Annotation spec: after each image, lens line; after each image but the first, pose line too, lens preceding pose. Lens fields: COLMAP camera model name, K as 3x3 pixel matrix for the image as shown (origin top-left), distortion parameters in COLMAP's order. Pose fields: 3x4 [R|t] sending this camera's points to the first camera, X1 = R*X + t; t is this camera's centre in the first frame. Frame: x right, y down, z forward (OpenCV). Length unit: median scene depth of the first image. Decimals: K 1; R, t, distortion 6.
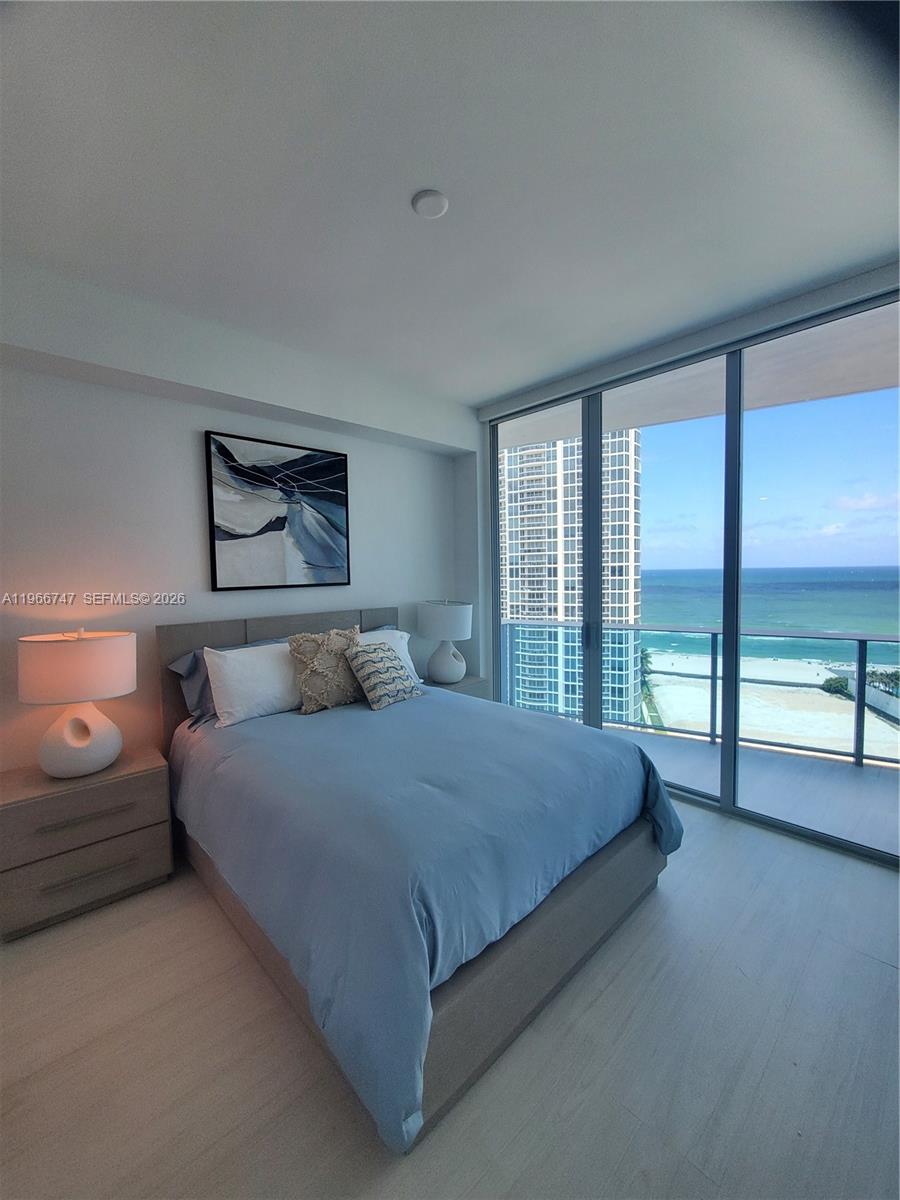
lens RADIAL K [[481.9, 0, 446.4], [0, 481.9, 588.6], [0, 0, 1]] dist [0.000092, -0.001565]
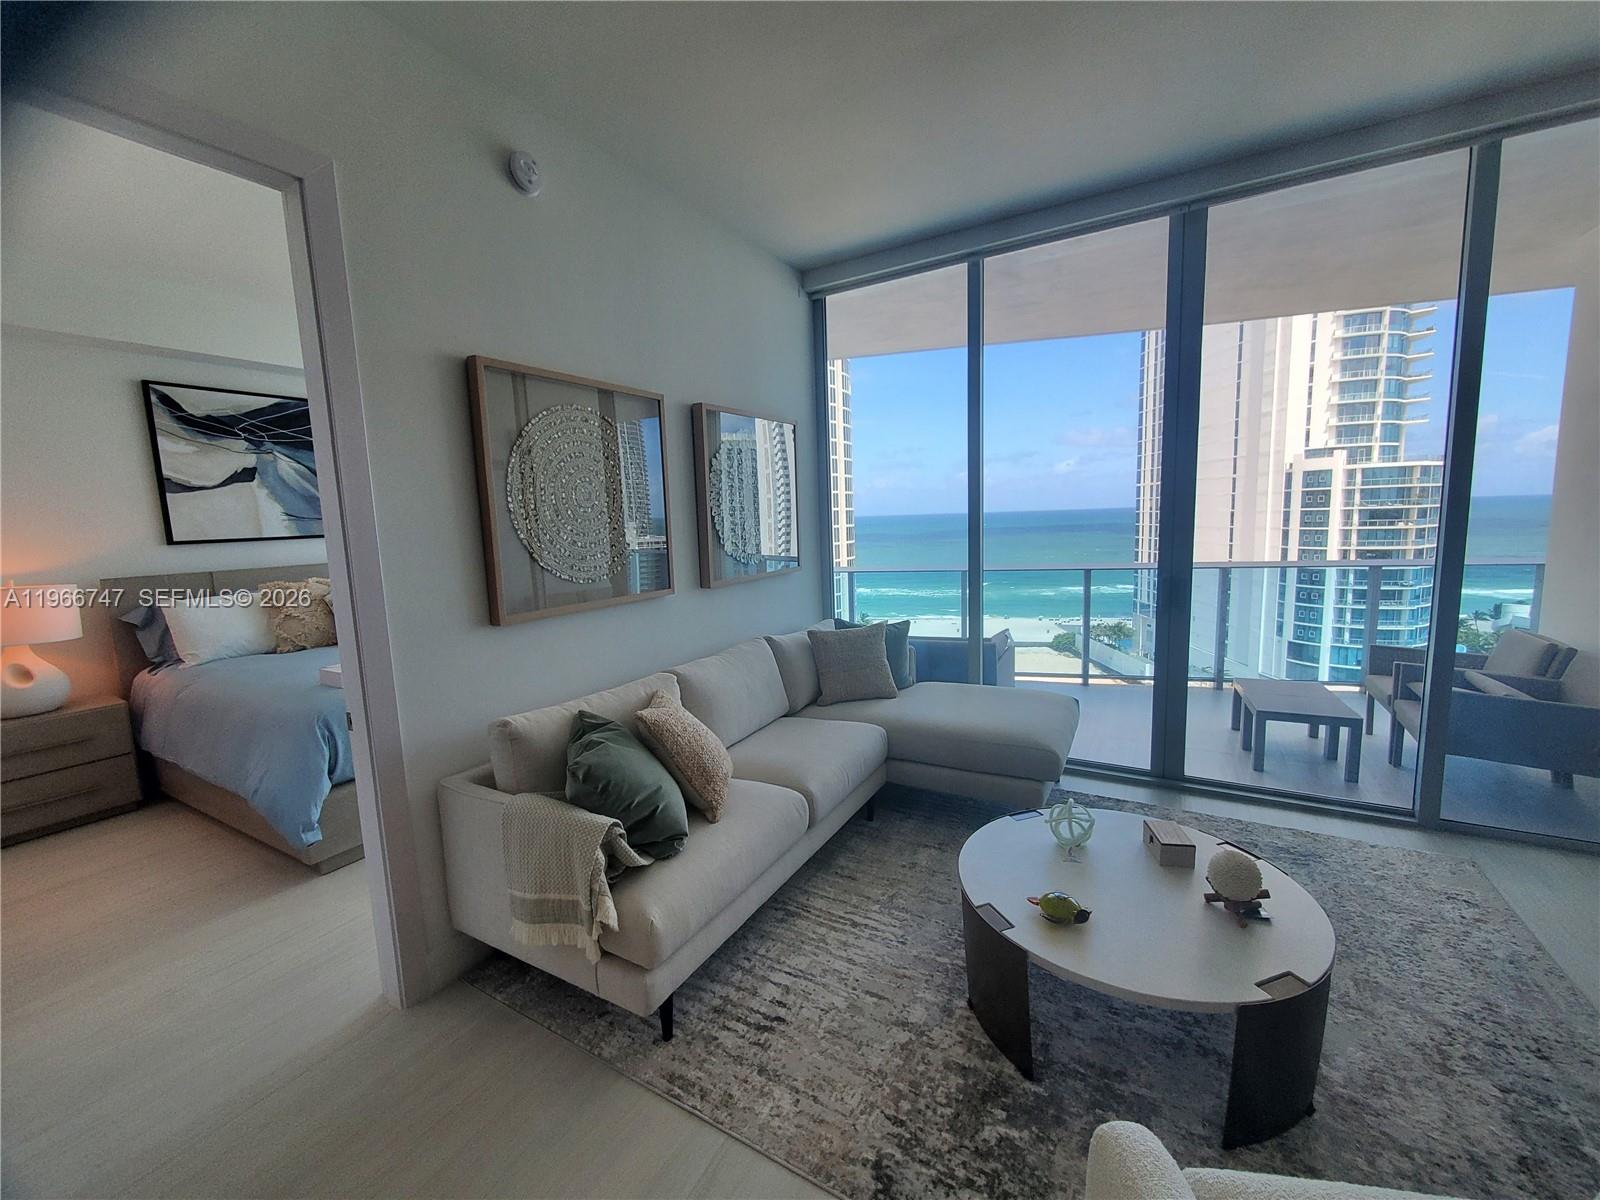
lens RADIAL K [[642.6, 0, 795.2], [0, 642.6, 590.0], [0, 0, 1]] dist [0.000092, -0.001565]
pose [[0.961647, -0.048012, 0.270055, 0.372776], [0.029028, 0.996846, 0.073860, 0.035774], [-0.272749, -0.063188, 0.960008, -0.590092]]
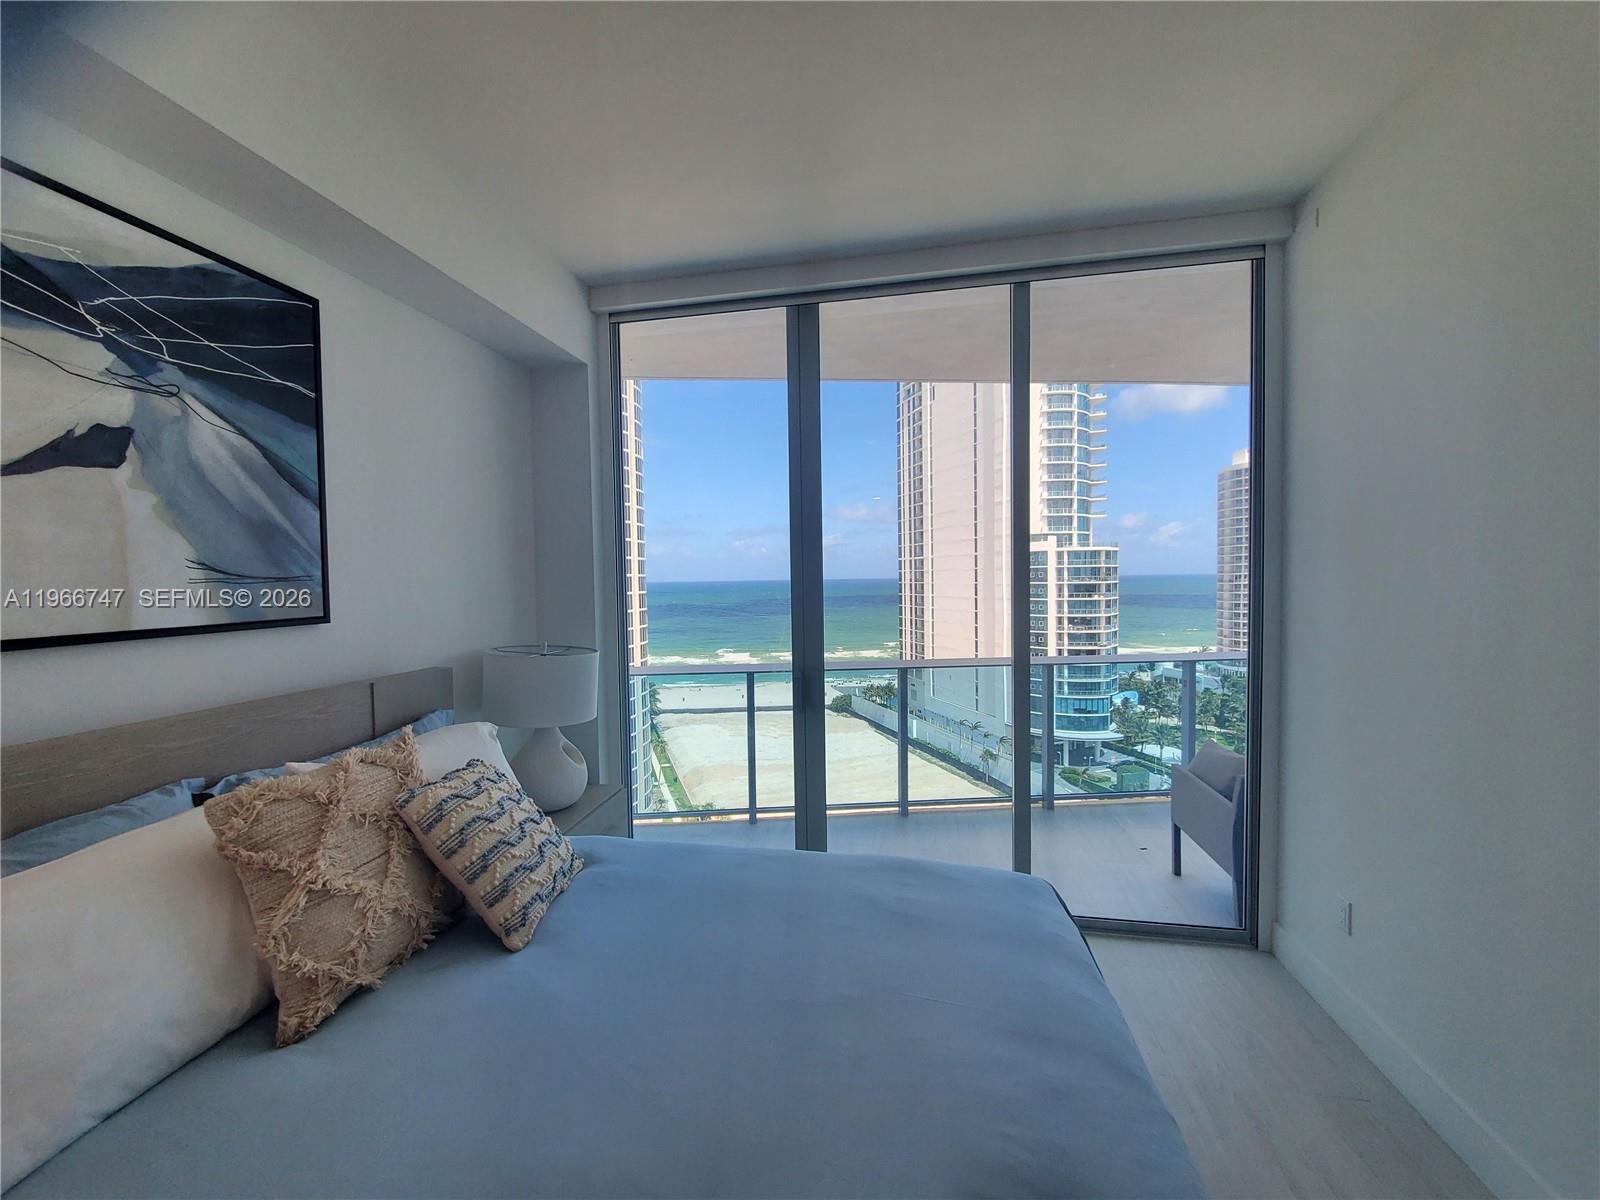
lens RADIAL K [[642.6, 0, 794.0], [0, 642.6, 596.5], [0, 0, 1]] dist [0.000092, -0.001565]
pose [[0.816234, -0.013760, 0.577558, -0.225480], [0.024492, 0.999642, -0.010797, -0.016273], [-0.577202, 0.022959, 0.816278, 0.387257]]
